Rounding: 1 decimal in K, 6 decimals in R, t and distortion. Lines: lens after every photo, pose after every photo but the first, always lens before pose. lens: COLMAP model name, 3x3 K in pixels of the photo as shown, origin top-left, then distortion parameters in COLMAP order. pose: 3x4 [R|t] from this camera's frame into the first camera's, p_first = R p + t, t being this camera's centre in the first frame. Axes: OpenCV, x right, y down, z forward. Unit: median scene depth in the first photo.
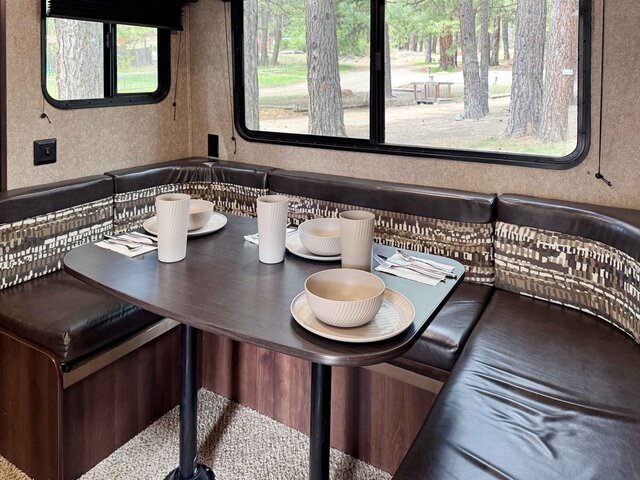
lens RADIAL K [[493.7, 0, 322.1], [0, 493.7, 83.7], [0, 0, 1]] dist [-0.000066, 0.008089]
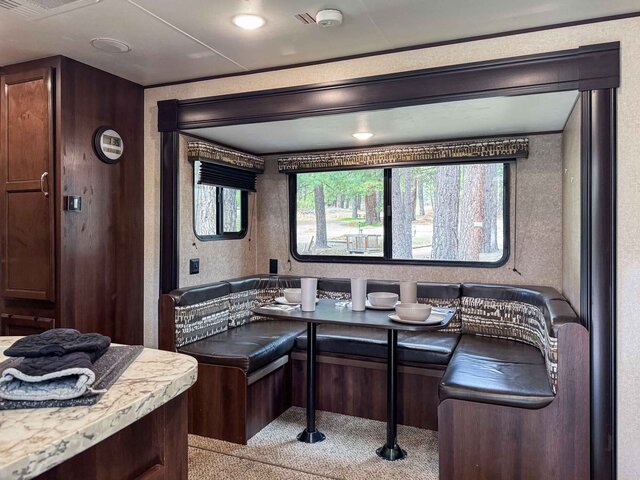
lens RADIAL K [[447.5, 0, 318.5], [0, 447.5, 229.5], [0, 0, 1]] dist [0.035023, -0.004902]
pose [[0.991574, -0.006664, 0.129366, -0.373733], [0.008941, 0.999815, -0.017030, 0.048842], [-0.129229, 0.018043, 0.991451, -0.567501]]
